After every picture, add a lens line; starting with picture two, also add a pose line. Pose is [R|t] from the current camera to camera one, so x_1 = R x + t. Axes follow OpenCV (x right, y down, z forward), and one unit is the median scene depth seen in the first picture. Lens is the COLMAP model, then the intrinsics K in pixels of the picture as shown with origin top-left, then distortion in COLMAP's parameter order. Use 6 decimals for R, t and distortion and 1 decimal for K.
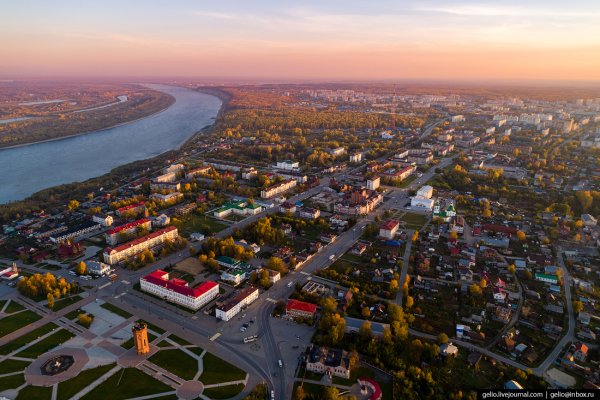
lens RADIAL K [[411.8, 0, 308.4], [0, 411.8, 199.1], [0, 0, 1]] dist [0.000162, 0.001712]
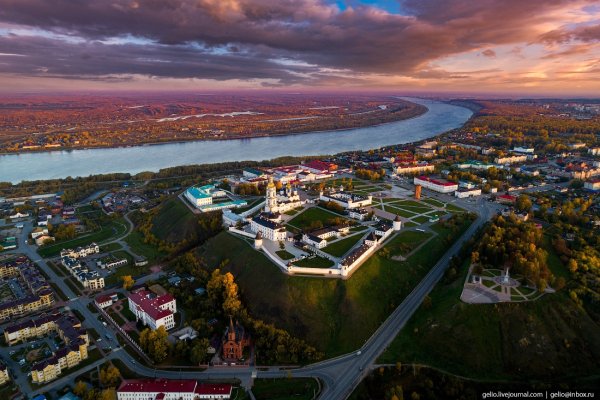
lens RADIAL K [[411.8, 0, 308.4], [0, 411.8, 199.1], [0, 0, 1]] dist [0.000162, 0.001712]
pose [[0.839494, 0.142354, -0.524391, 0.092992], [-0.160179, 0.987021, 0.011512, 0.183802], [0.519223, 0.074333, 0.851400, -0.434955]]
